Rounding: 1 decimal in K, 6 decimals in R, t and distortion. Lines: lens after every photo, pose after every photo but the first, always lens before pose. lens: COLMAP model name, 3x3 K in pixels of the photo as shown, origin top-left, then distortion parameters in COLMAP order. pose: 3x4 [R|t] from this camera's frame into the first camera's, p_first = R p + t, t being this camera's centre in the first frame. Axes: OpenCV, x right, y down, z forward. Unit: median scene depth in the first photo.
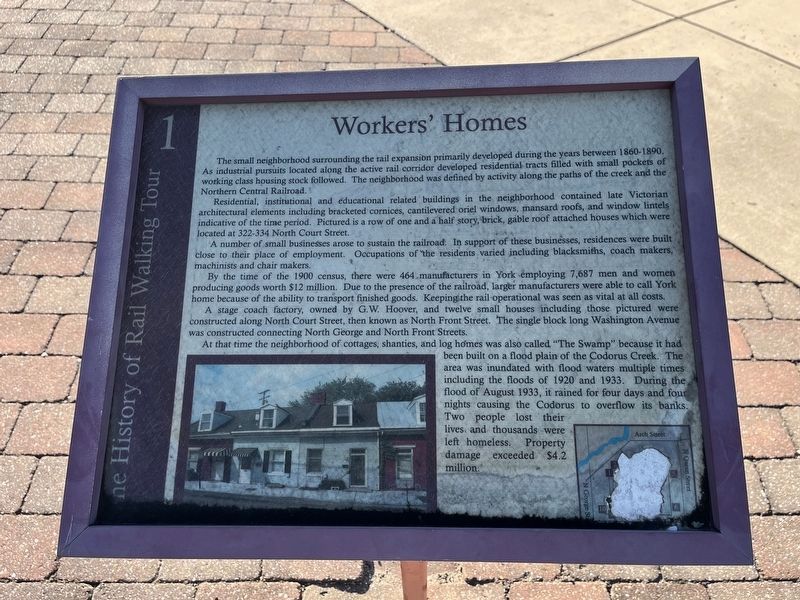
lens RADIAL K [[599.6, 0, 409.8], [0, 599.6, 298.9], [0, 0, 1]] dist [0.063702, -0.093076]
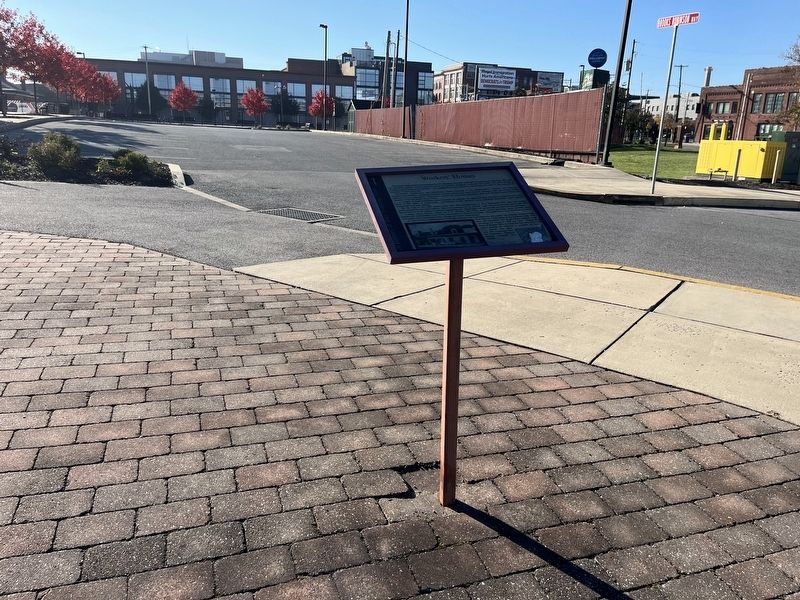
lens RADIAL K [[599.6, 0, 409.8], [0, 599.6, 298.9], [0, 0, 1]] dist [0.063702, -0.093076]
pose [[0.939815, -0.066991, 0.335051, -1.389266], [0.233589, 0.841621, -0.486940, 1.938636], [-0.249365, 0.535898, 0.806617, -1.356436]]
